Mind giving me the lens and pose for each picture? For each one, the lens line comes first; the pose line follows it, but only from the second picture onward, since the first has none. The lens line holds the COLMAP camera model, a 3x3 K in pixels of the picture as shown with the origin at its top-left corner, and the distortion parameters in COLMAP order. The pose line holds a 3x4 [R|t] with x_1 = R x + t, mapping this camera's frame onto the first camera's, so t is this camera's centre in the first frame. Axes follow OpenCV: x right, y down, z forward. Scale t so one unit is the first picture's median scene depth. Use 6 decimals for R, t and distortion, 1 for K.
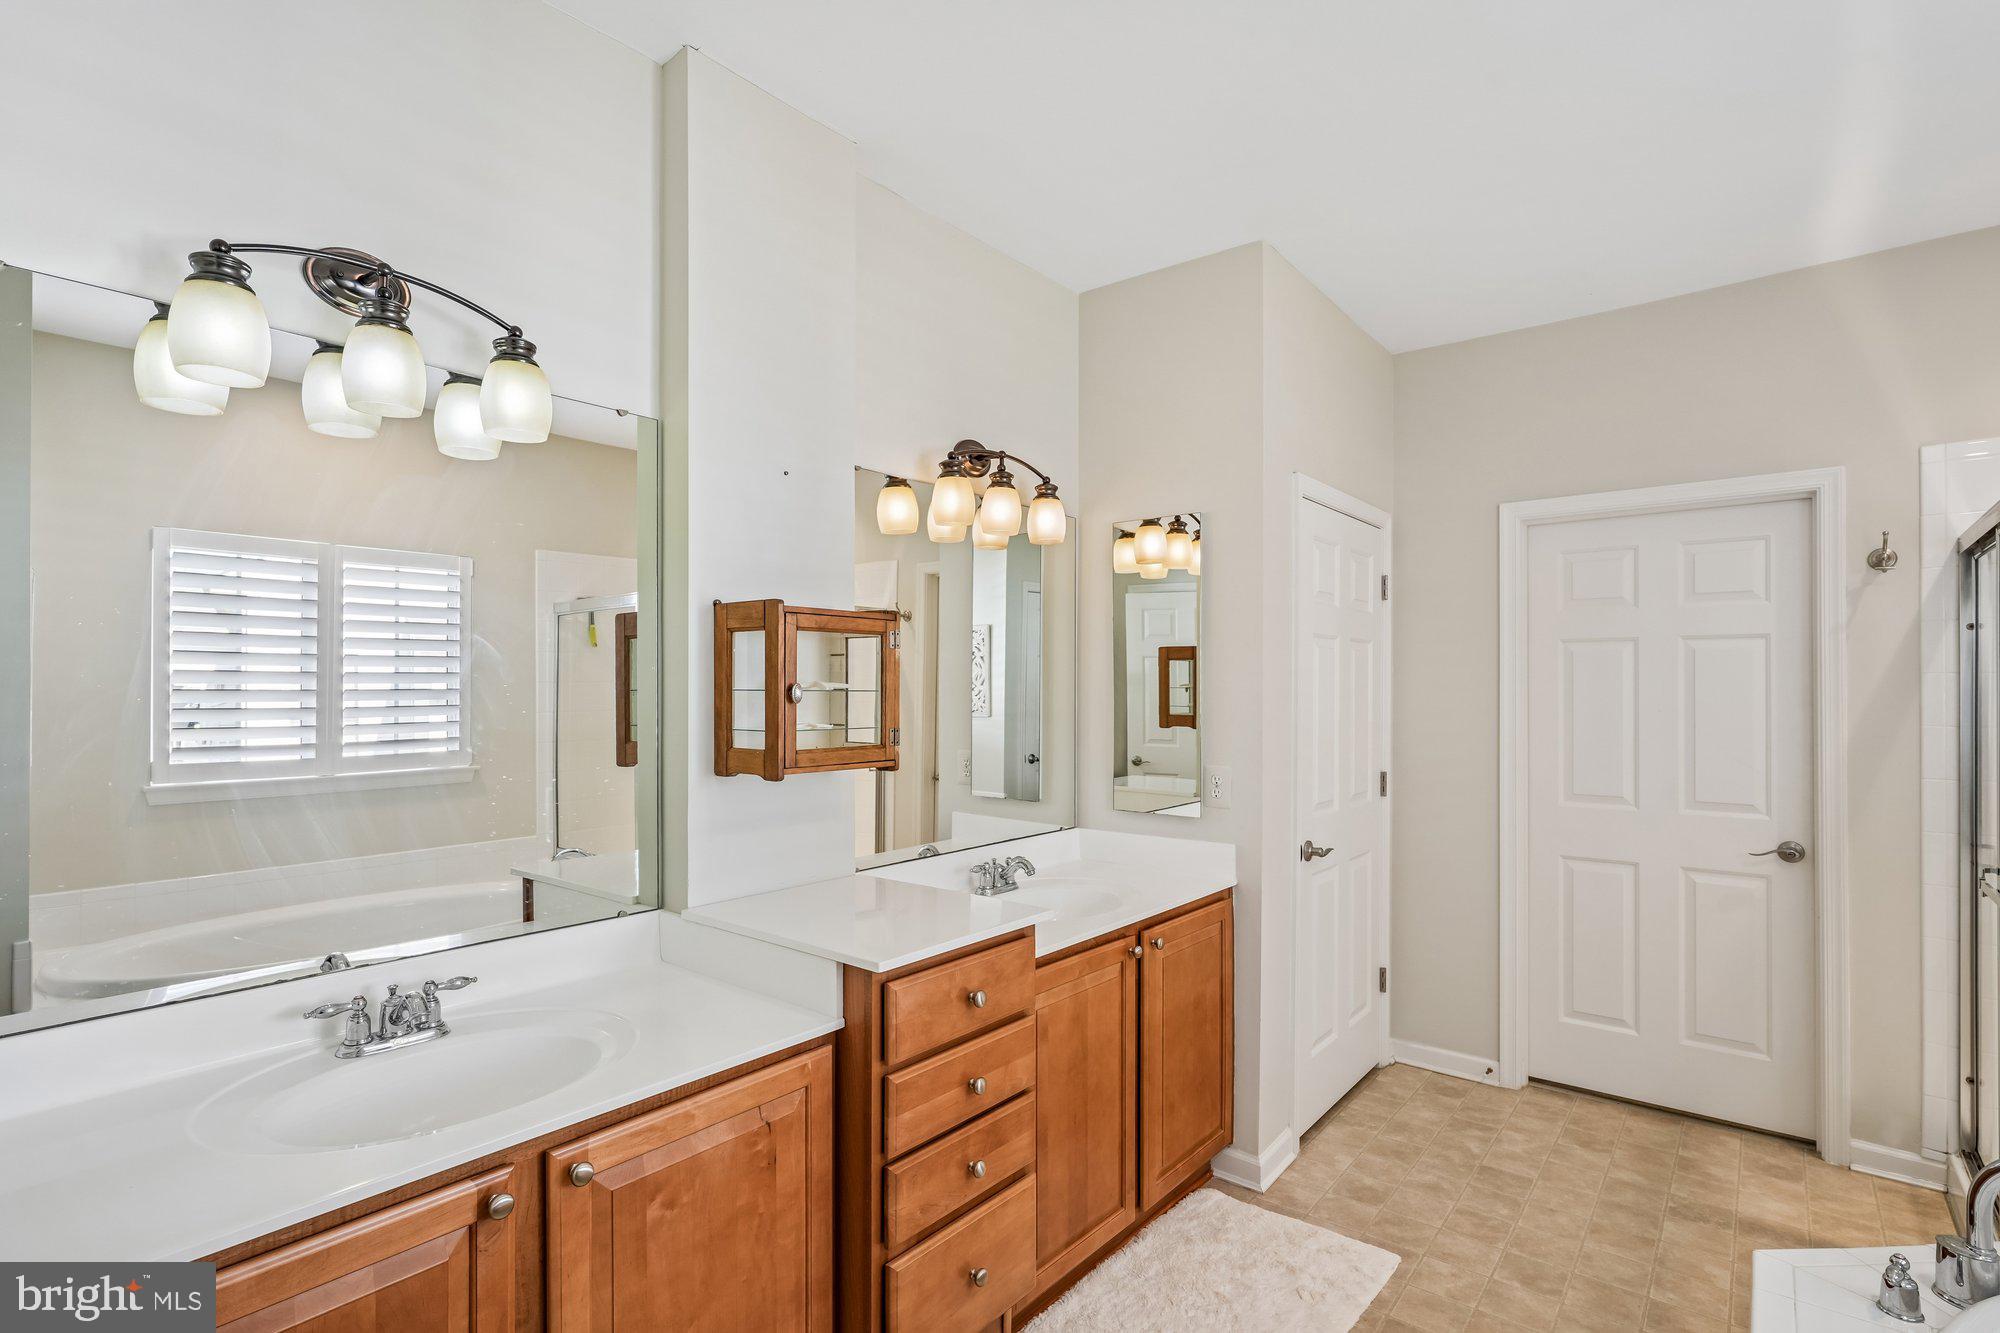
lens RADIAL K [[968.1, 0, 997.2], [0, 968.1, 676.2], [0, 0, 1]] dist [-0.002729, 0.000439]
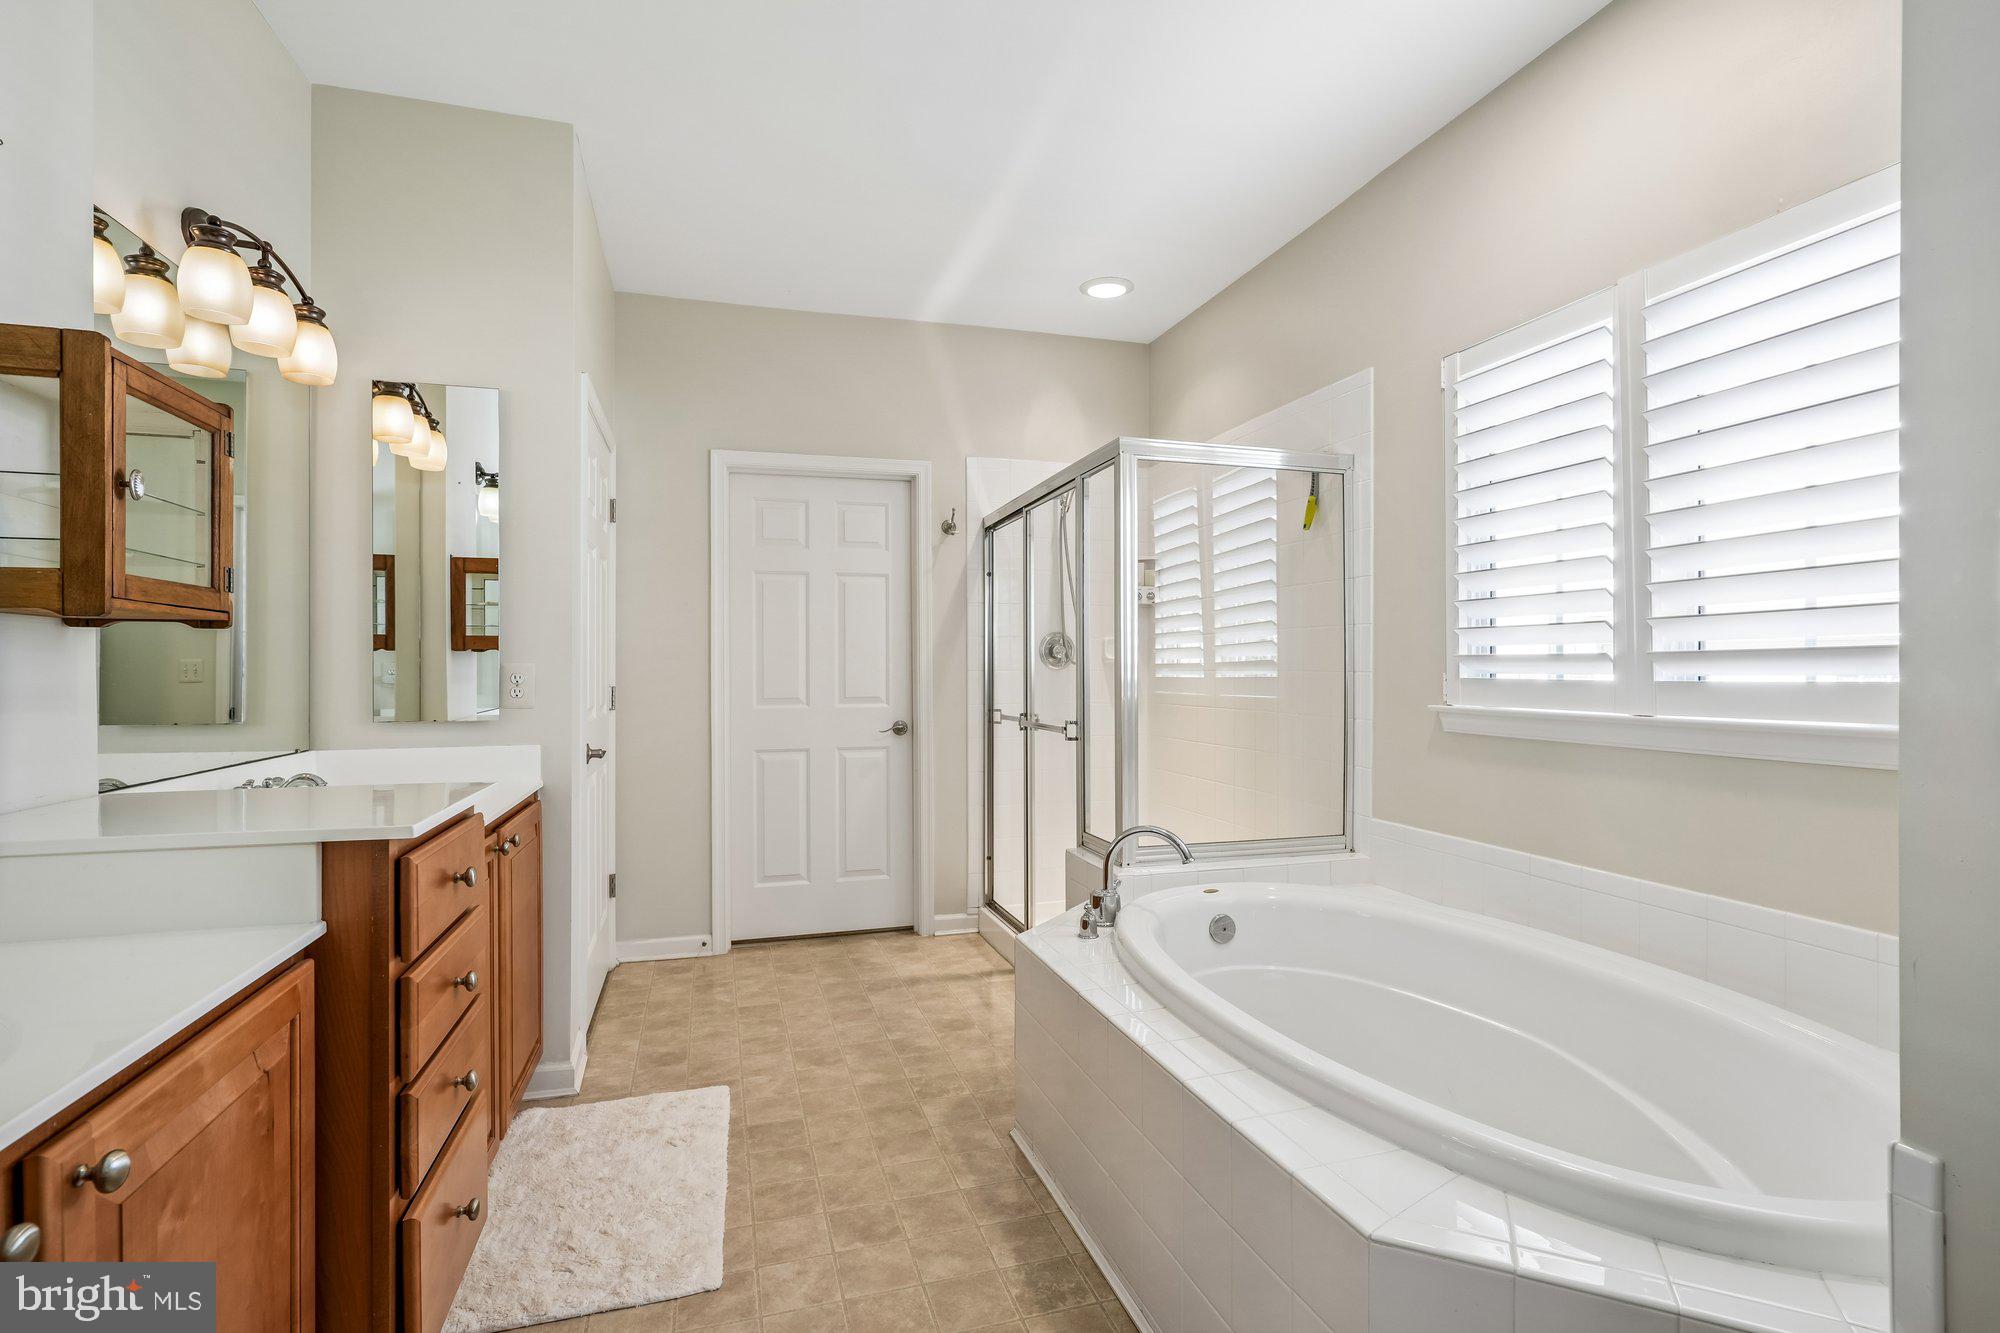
lens RADIAL K [[955.2, 0, 1000.0], [0, 955.2, 666.5], [0, 0, 1]] dist [-0.013522, 0.000018]
pose [[0.553847, 0.000026, 0.832619, -0.283647], [-0.001590, 0.999998, 0.001026, 0.095348], [-0.832617, -0.001892, 0.553846, 0.106157]]
